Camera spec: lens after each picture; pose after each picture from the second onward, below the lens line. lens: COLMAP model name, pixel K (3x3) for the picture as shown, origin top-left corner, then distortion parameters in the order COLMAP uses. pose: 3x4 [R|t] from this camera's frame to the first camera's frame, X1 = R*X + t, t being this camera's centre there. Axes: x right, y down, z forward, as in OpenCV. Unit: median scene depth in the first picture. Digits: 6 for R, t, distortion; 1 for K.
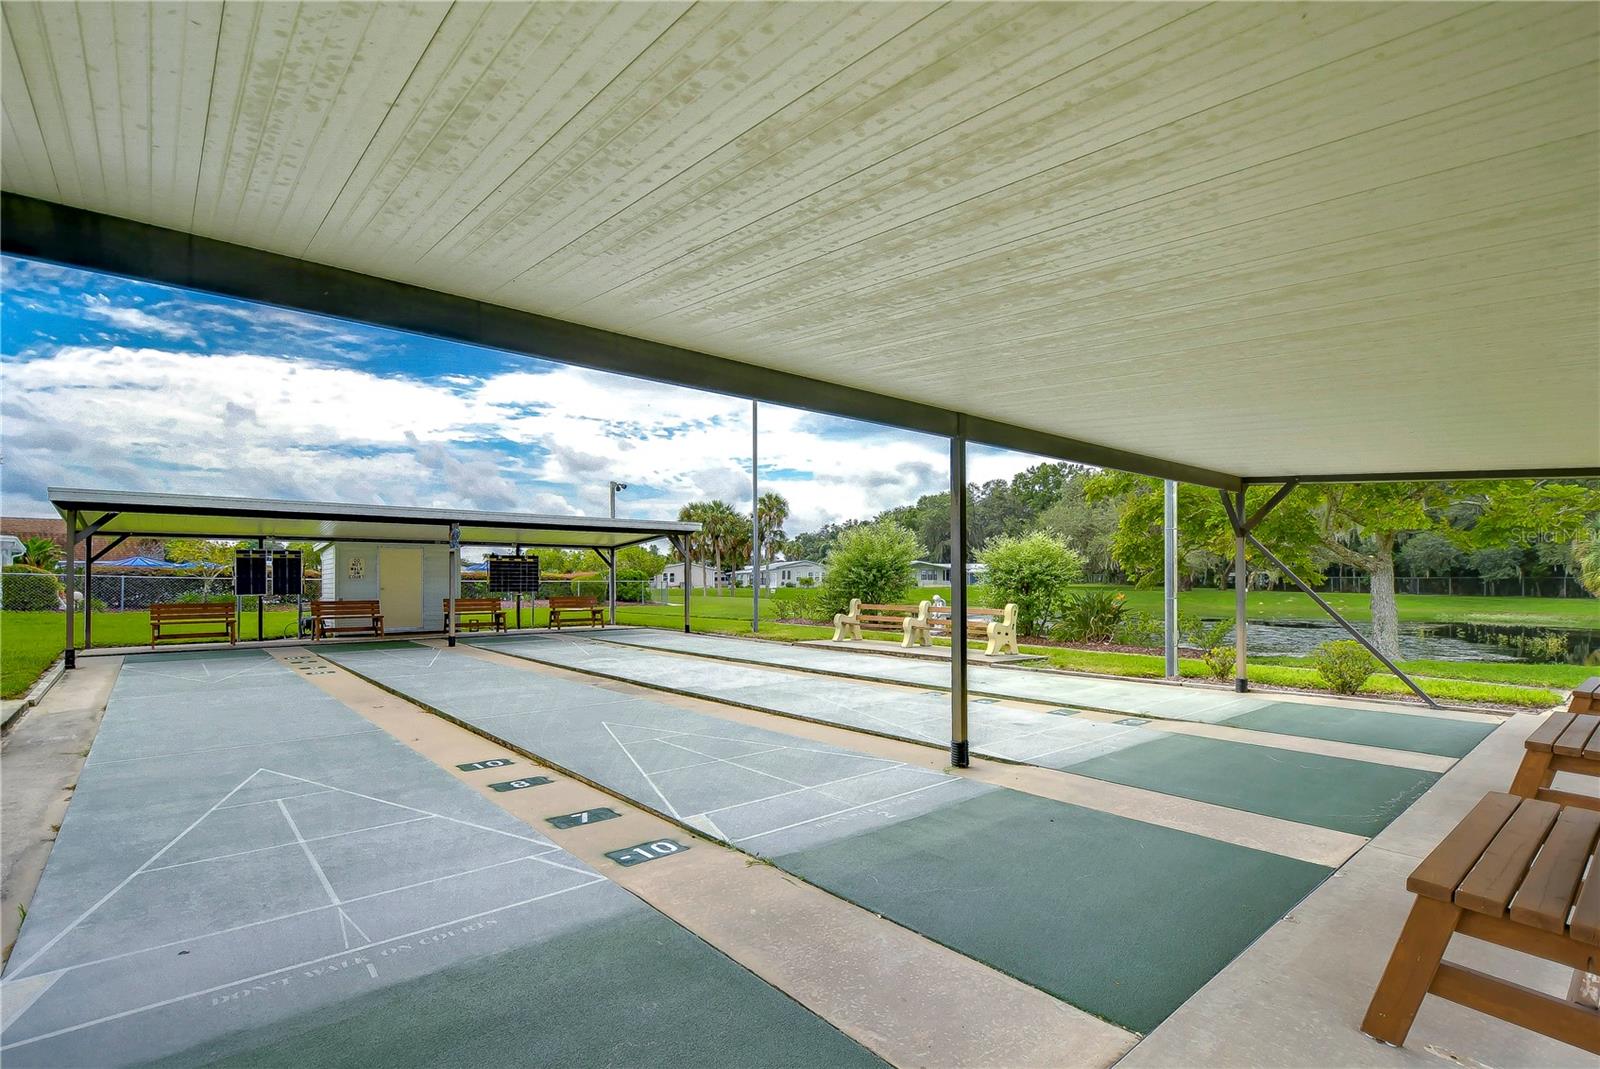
lens RADIAL K [[757.5, 0, 780.3], [0, 757.5, 572.3], [0, 0, 1]] dist [0.036359, -0.022297]
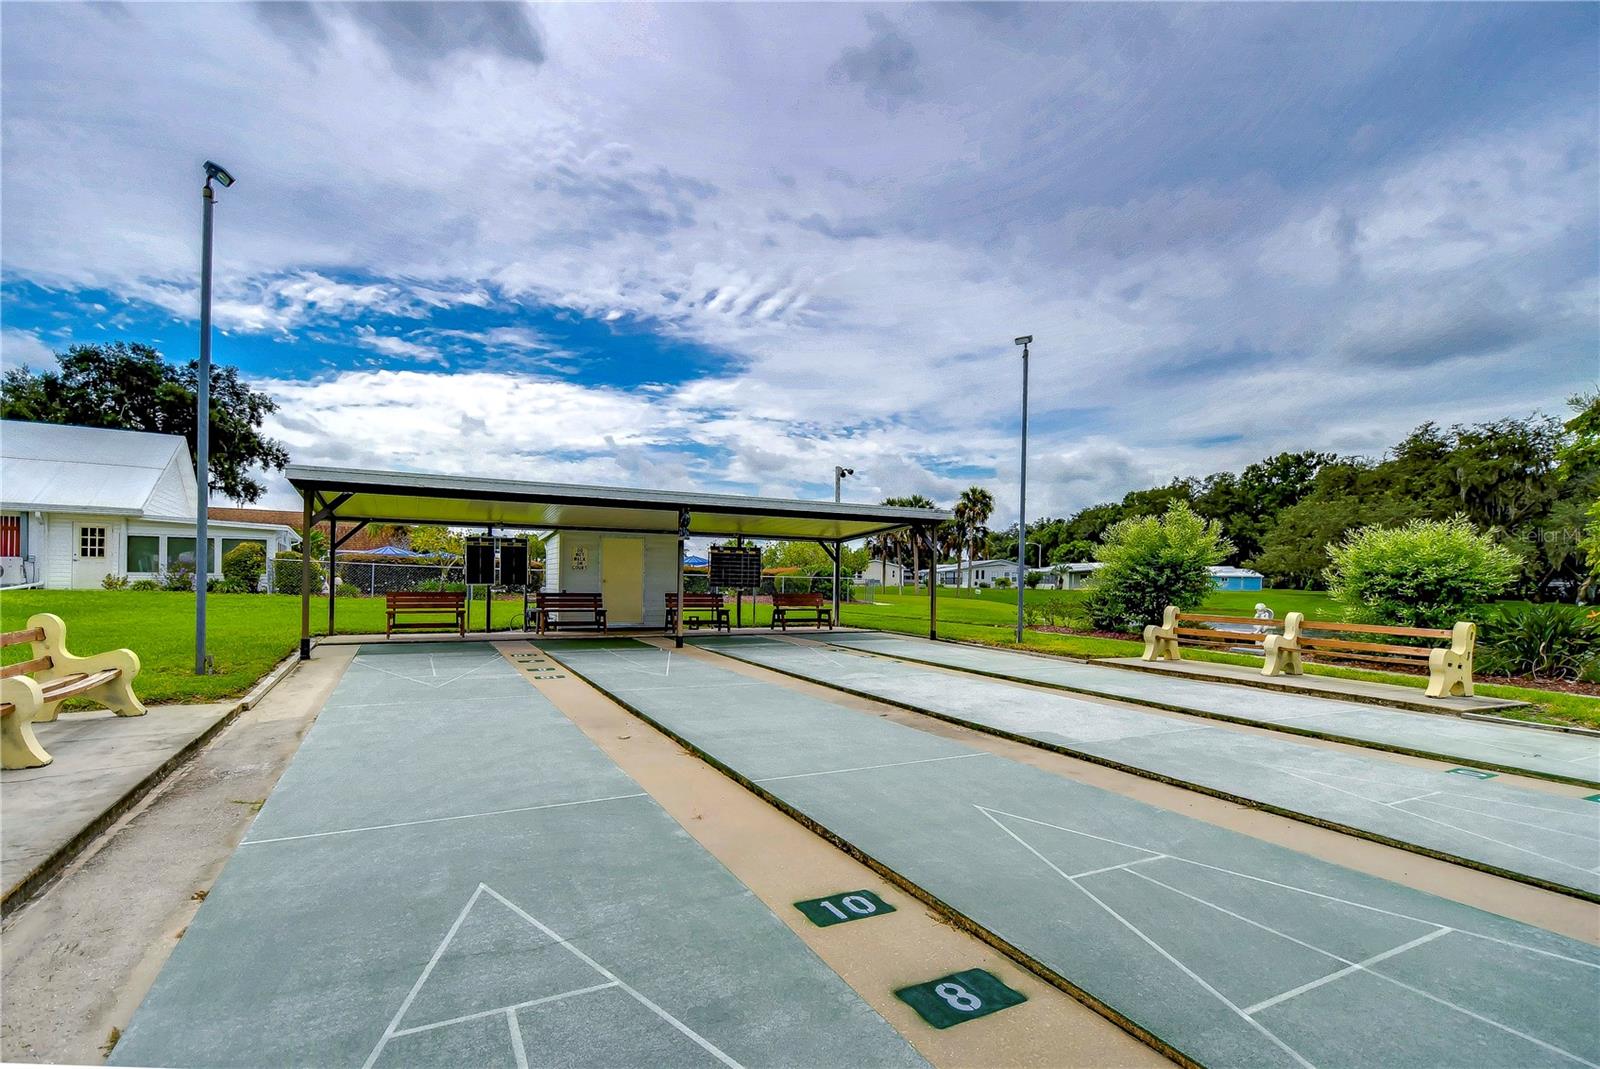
lens RADIAL K [[688.7, 0, 776.7], [0, 688.7, 586.3], [0, 0, 1]] dist [0.017421, -0.000299]
pose [[0.979390, 0.022217, -0.200754, -0.133426], [-0.017766, 0.999555, 0.023951, 0.003957], [0.201197, -0.019891, 0.979349, 0.198824]]
